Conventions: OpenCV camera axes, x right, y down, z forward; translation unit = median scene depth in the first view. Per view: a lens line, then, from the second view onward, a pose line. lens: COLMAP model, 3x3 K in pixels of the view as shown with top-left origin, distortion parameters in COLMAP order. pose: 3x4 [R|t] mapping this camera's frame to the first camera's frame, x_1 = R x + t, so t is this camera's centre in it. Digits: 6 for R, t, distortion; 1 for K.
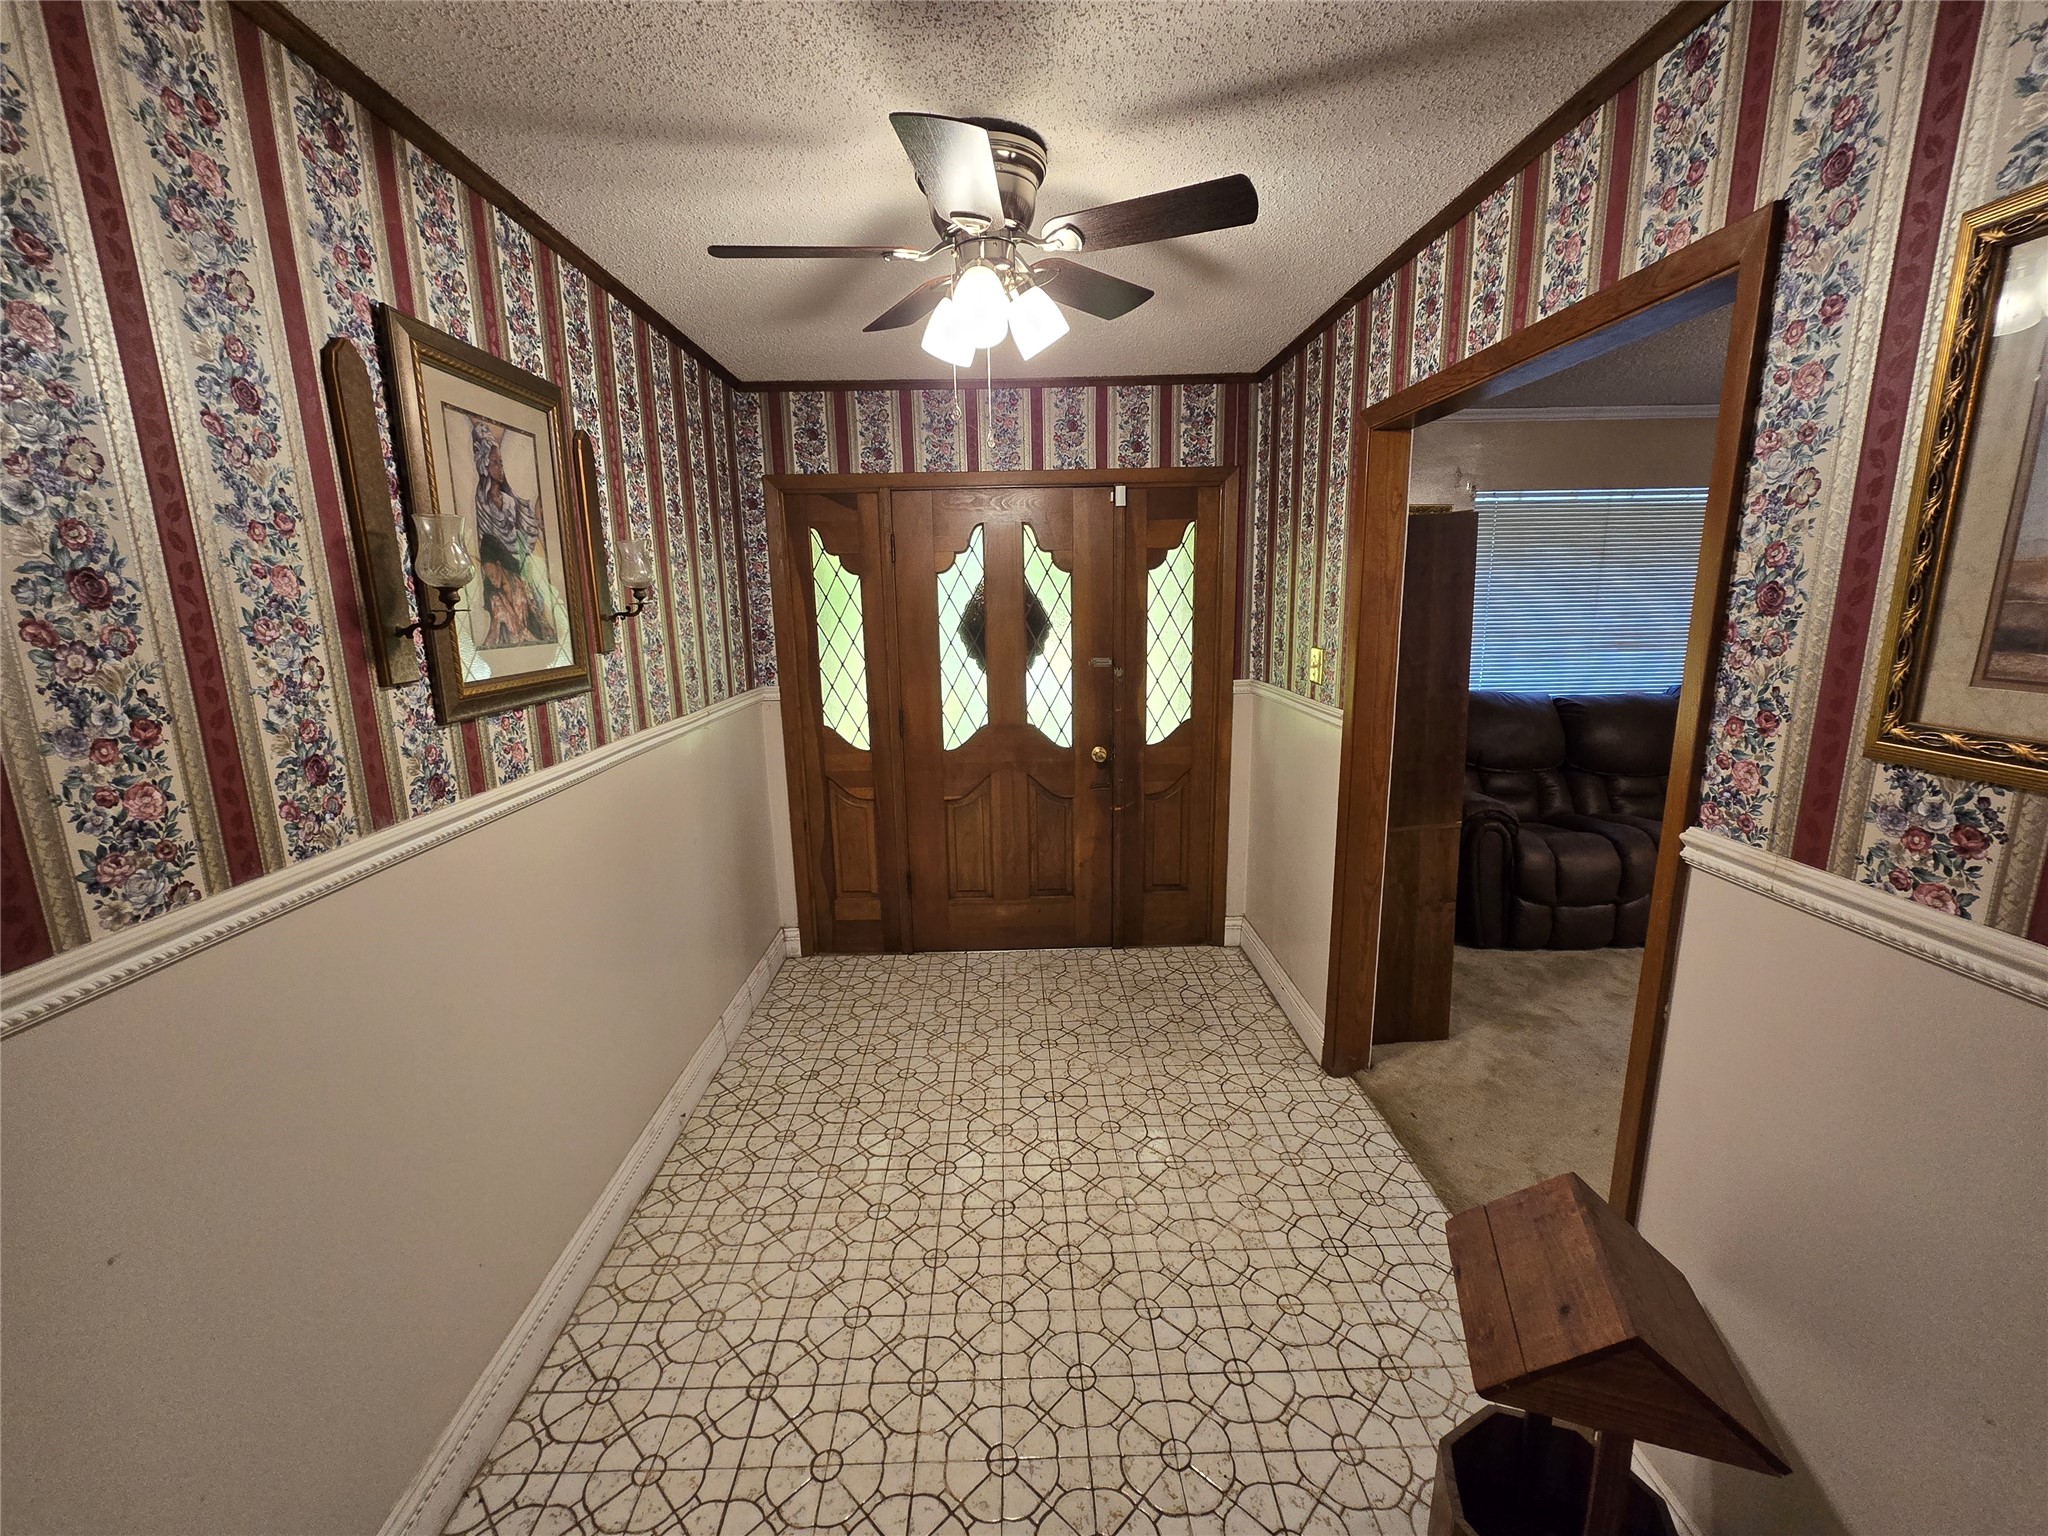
lens RADIAL K [[841.1, 0, 1021.5], [0, 841.1, 765.7], [0, 0, 1]] dist [-0.000255, 0.000179]
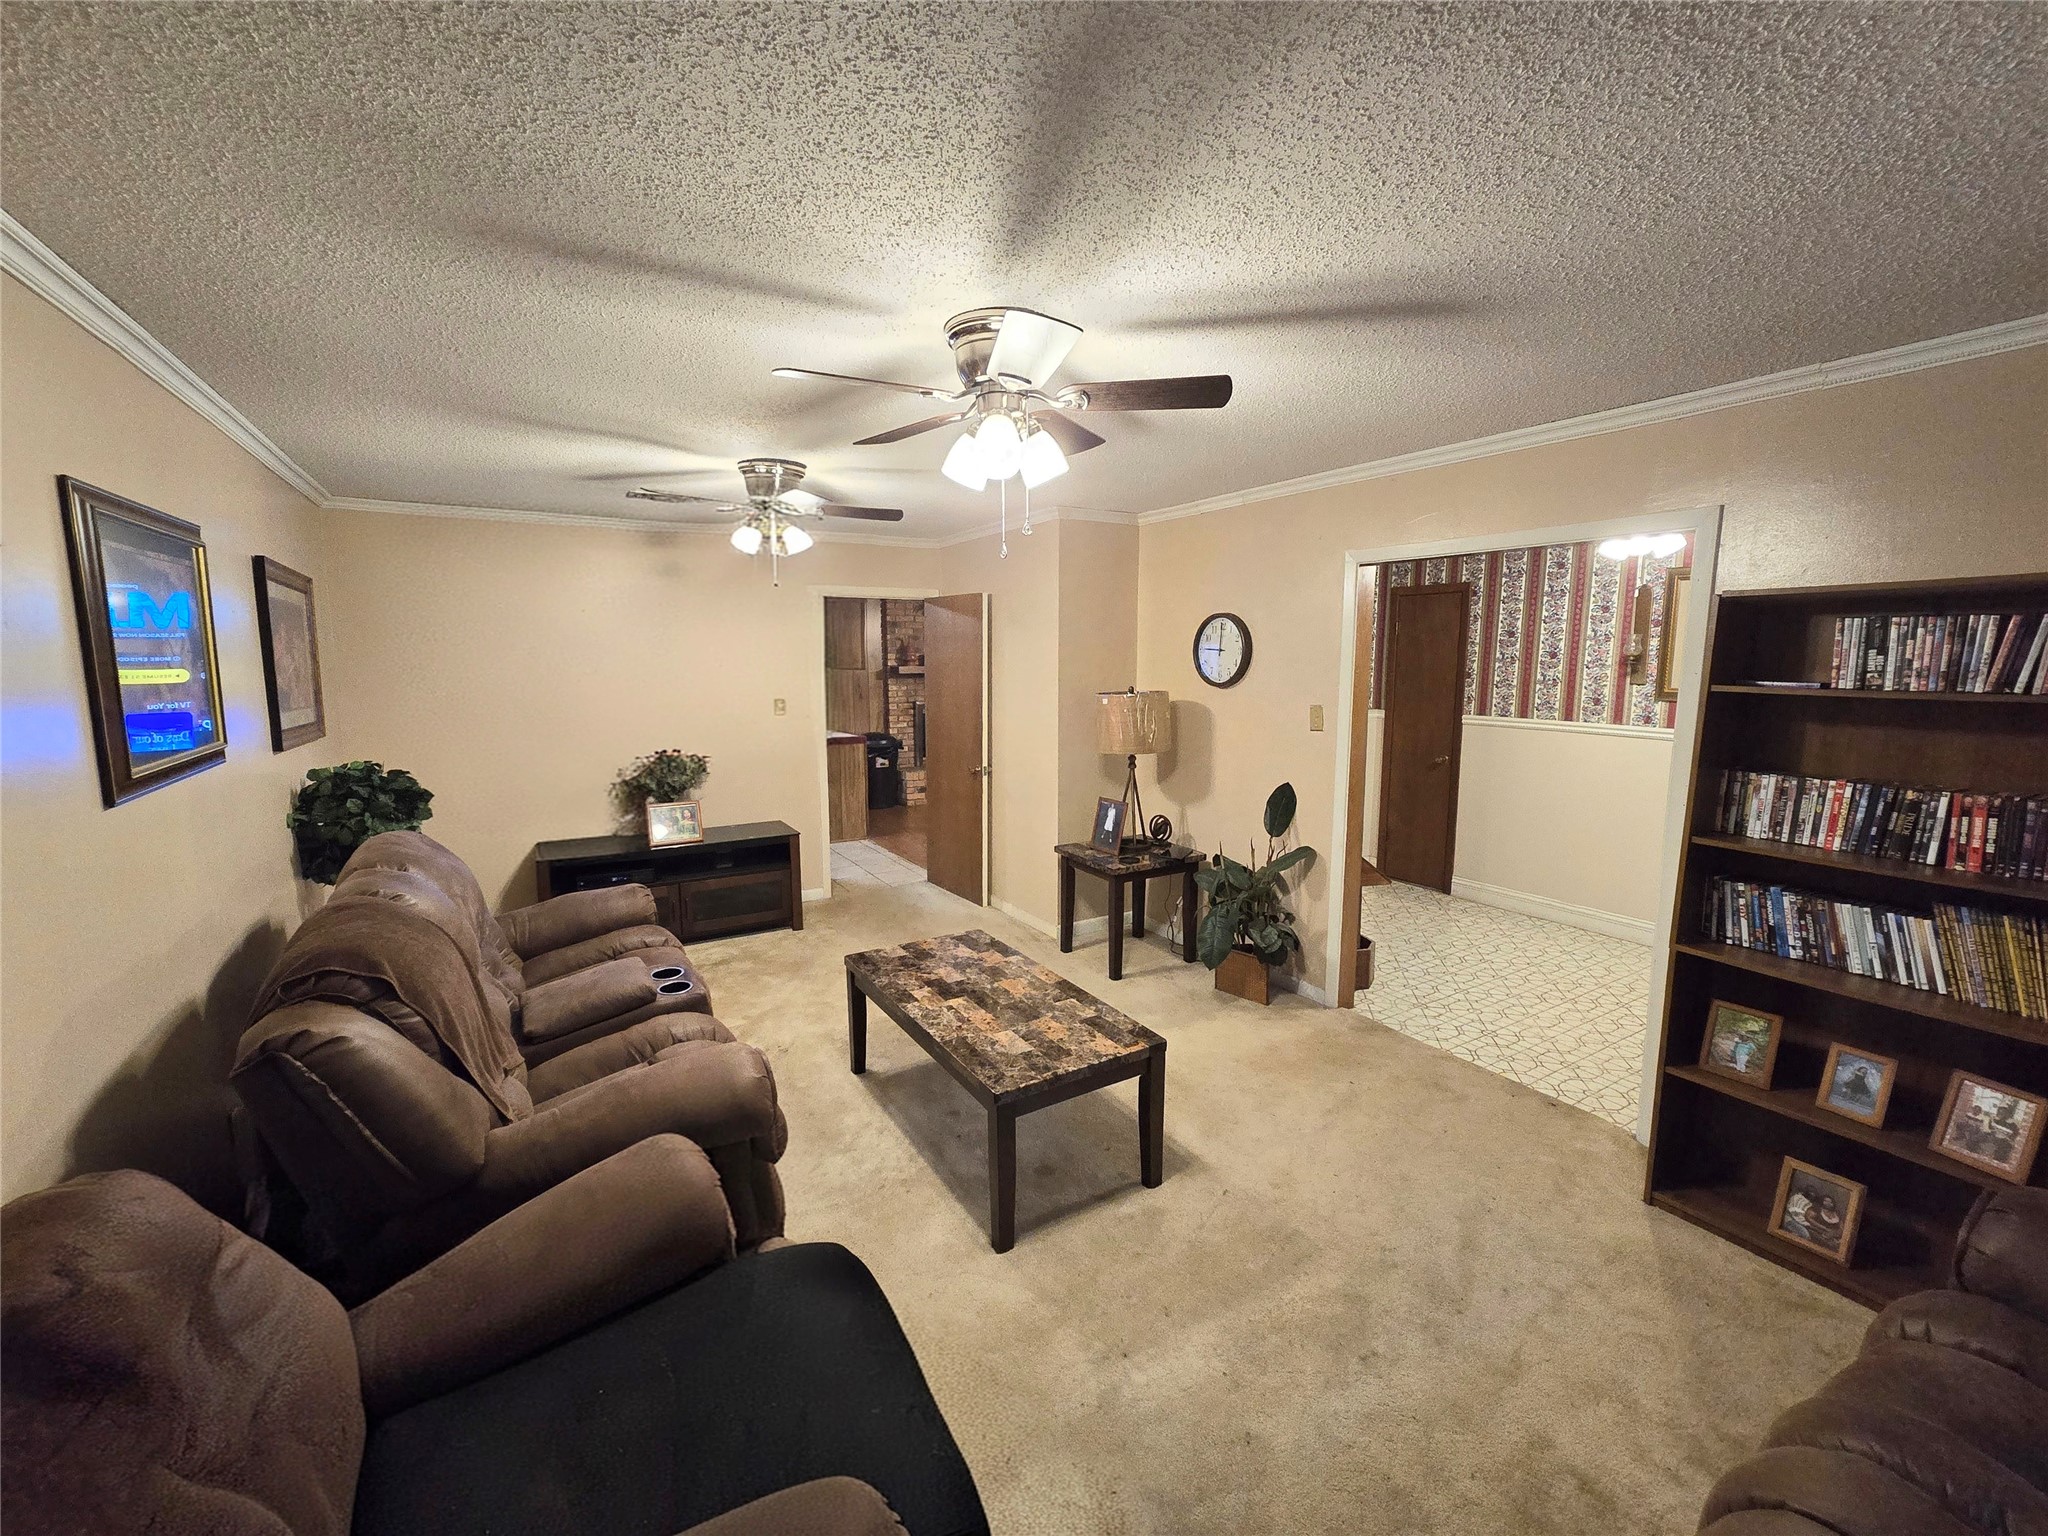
lens RADIAL K [[839.8, 0, 1021.5], [0, 839.8, 761.4], [0, 0, 1]] dist [-0.000418, 0.000803]
pose [[-0.868461, 0.085166, -0.488388, 1.195550], [-0.083253, 0.946090, 0.313022, -0.256834], [0.488718, 0.312507, -0.814551, 1.043031]]
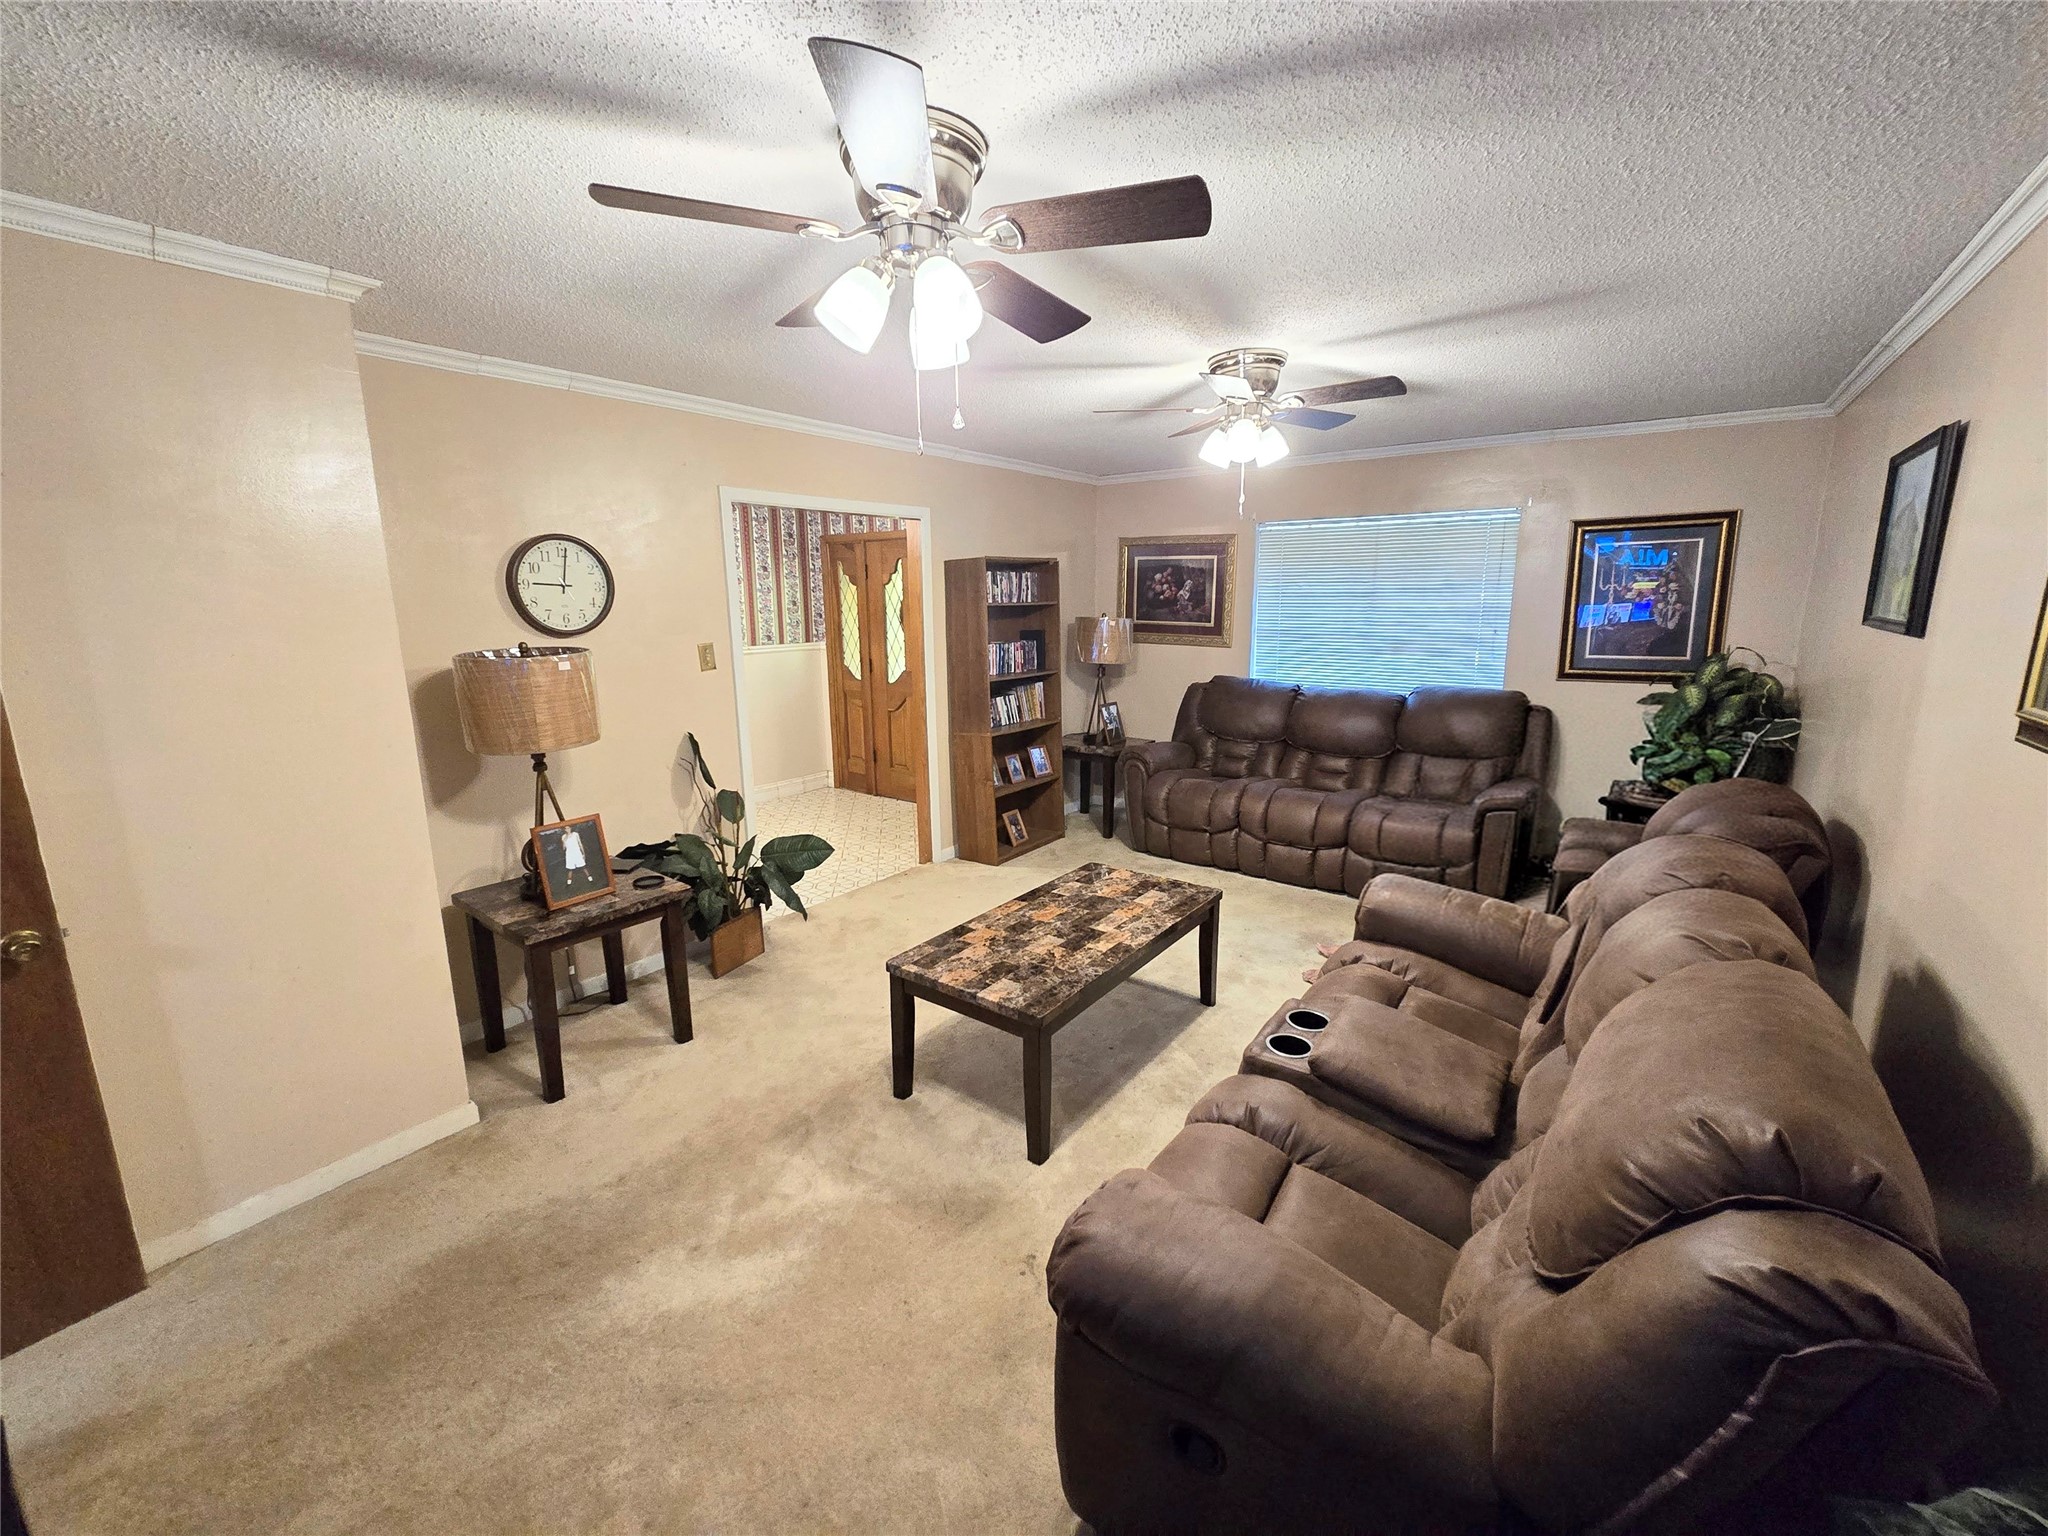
lens RADIAL K [[841.1, 0, 1021.5], [0, 841.1, 765.7], [0, 0, 1]] dist [-0.000255, 0.000179]
pose [[0.786512, 0.135408, -0.602548, 1.284305], [-0.130829, 0.990055, 0.051719, 0.027378], [0.603559, 0.038153, 0.796405, -0.266093]]
